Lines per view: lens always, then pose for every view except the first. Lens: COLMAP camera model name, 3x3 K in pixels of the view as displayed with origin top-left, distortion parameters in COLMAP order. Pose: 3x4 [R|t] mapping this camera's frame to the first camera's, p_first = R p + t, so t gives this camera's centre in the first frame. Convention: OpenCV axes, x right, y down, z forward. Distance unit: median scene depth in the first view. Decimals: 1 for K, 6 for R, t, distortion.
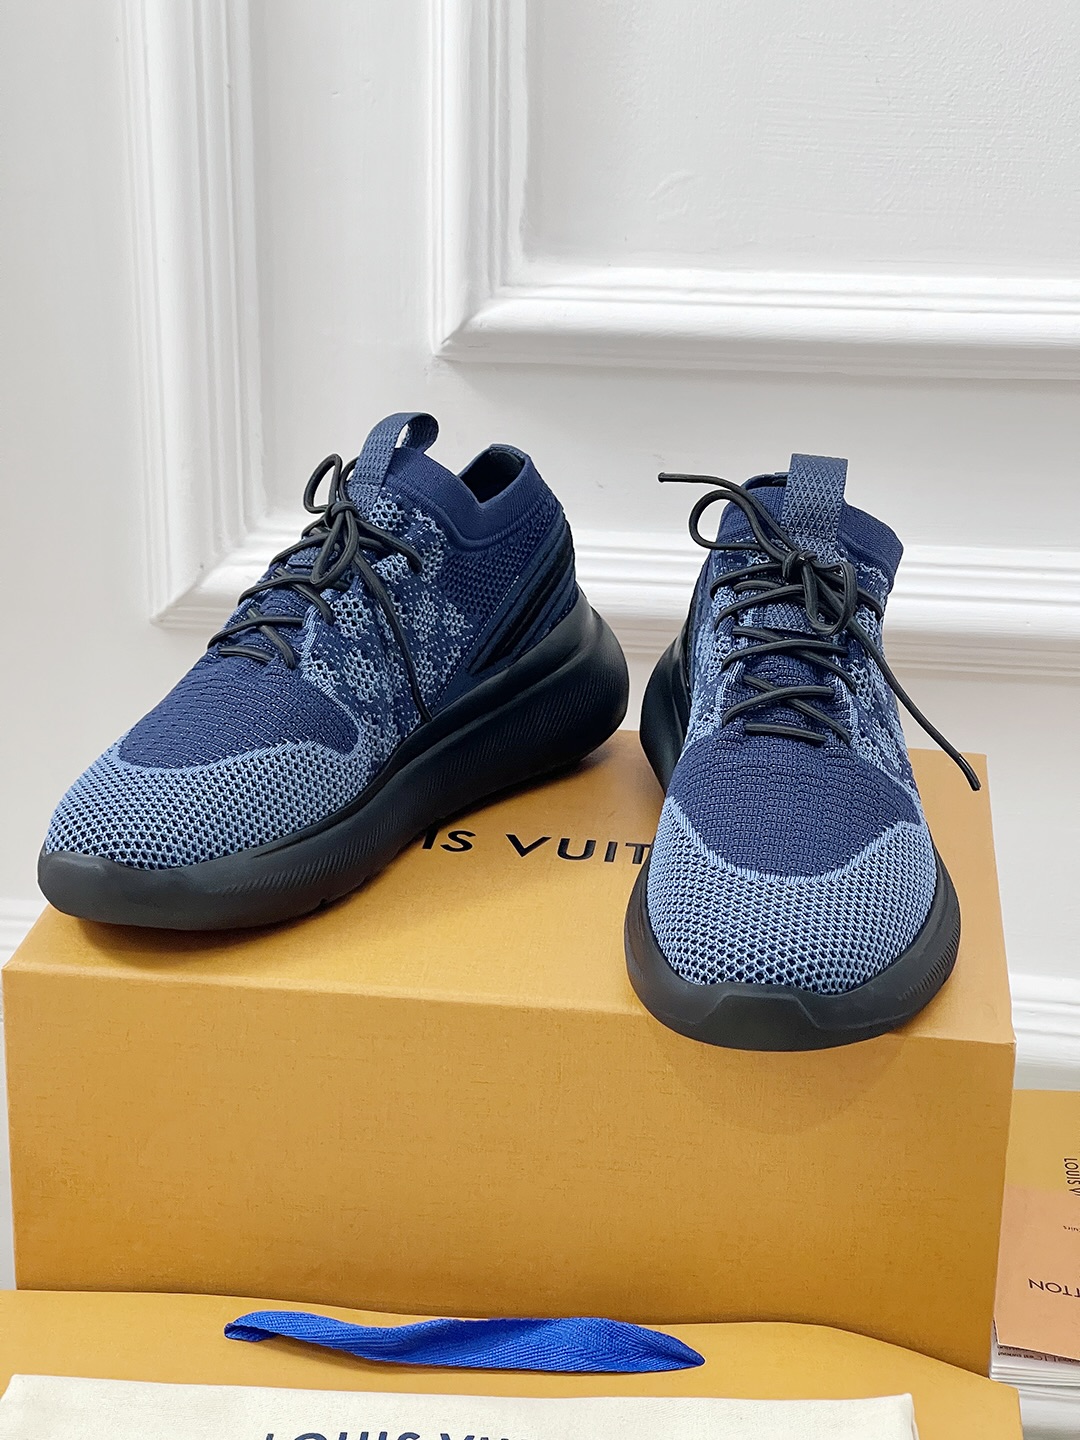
lens RADIAL K [[2685.8, 0, 540.0], [0, 2685.8, 720.0], [0, 0, 1]] dist [0.255446, -0.287076]
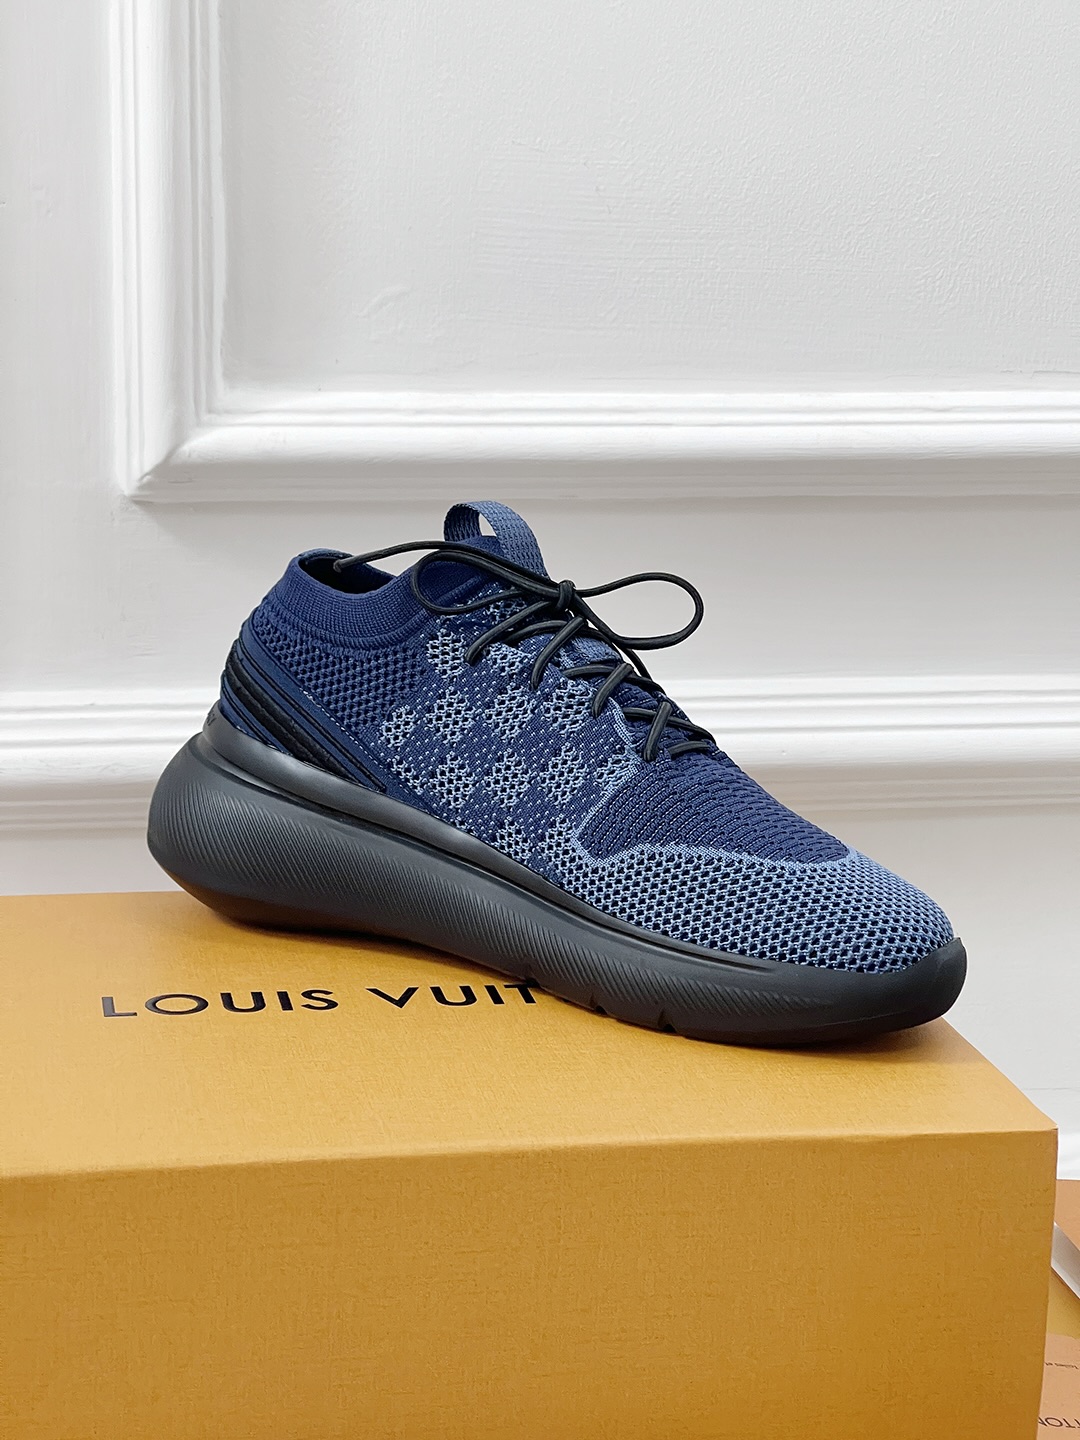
lens RADIAL K [[2680.3, 0, 540.0], [0, 2680.3, 720.0], [0, 0, 1]] dist [0.214756, 0.176526]
pose [[0.949270, -0.058062, 0.309055, -0.241855], [0.098787, 0.988113, -0.117789, 0.070495], [-0.298542, 0.142345, 0.943722, 0.176650]]
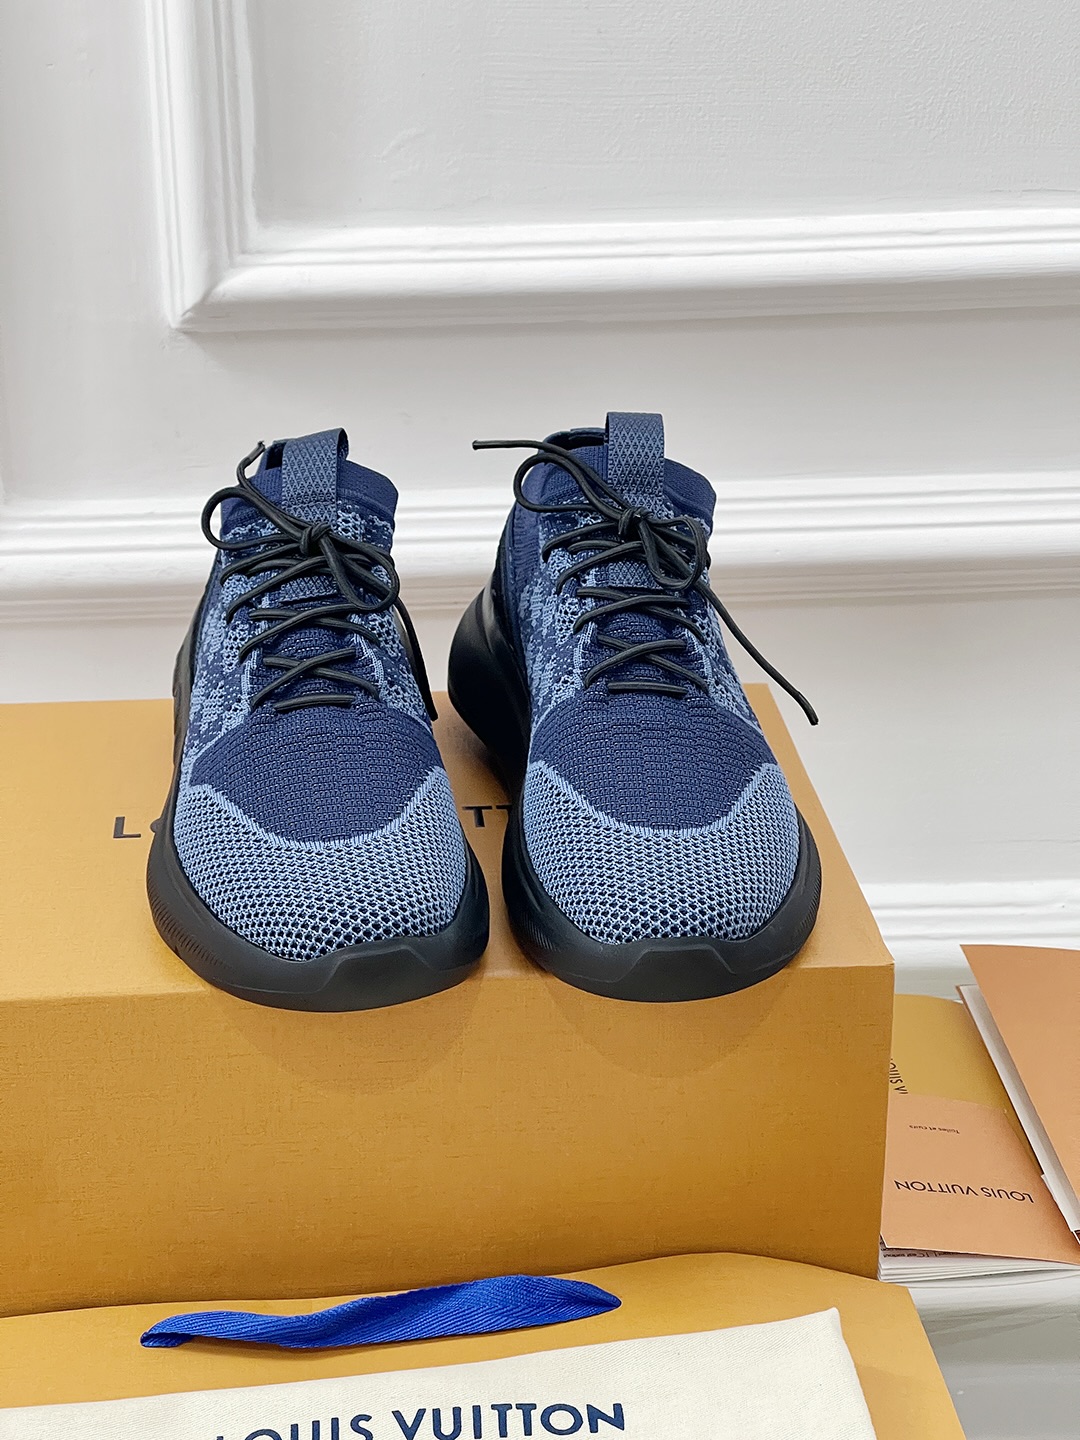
lens RADIAL K [[2680.3, 0, 540.0], [0, 2680.3, 720.0], [0, 0, 1]] dist [0.214756, 0.176526]
pose [[0.977970, -0.094724, 0.186016, -0.135491], [0.088491, 0.995210, 0.041546, -0.028396], [-0.189061, -0.024170, 0.981668, 0.005693]]
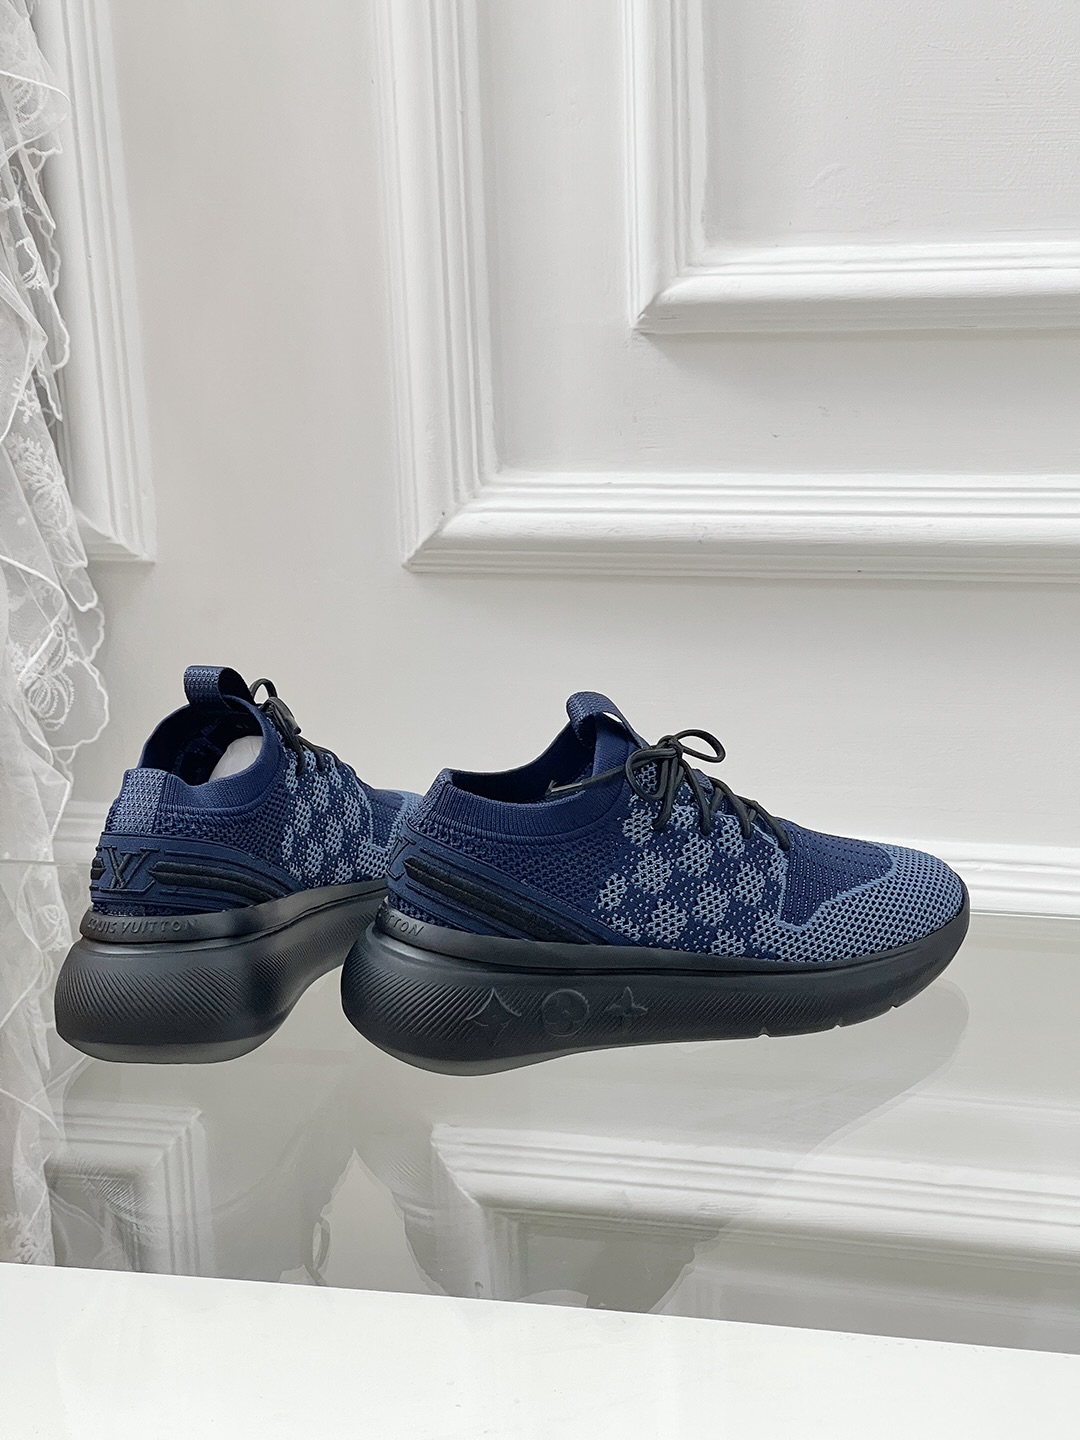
lens RADIAL K [[2685.8, 0, 540.0], [0, 2685.8, 720.0], [0, 0, 1]] dist [0.255446, -0.287076]
pose [[0.993913, -0.018277, -0.108640, 0.060889], [0.010977, 0.997664, -0.067418, 0.153235], [0.109618, 0.065815, 0.991792, -0.237254]]
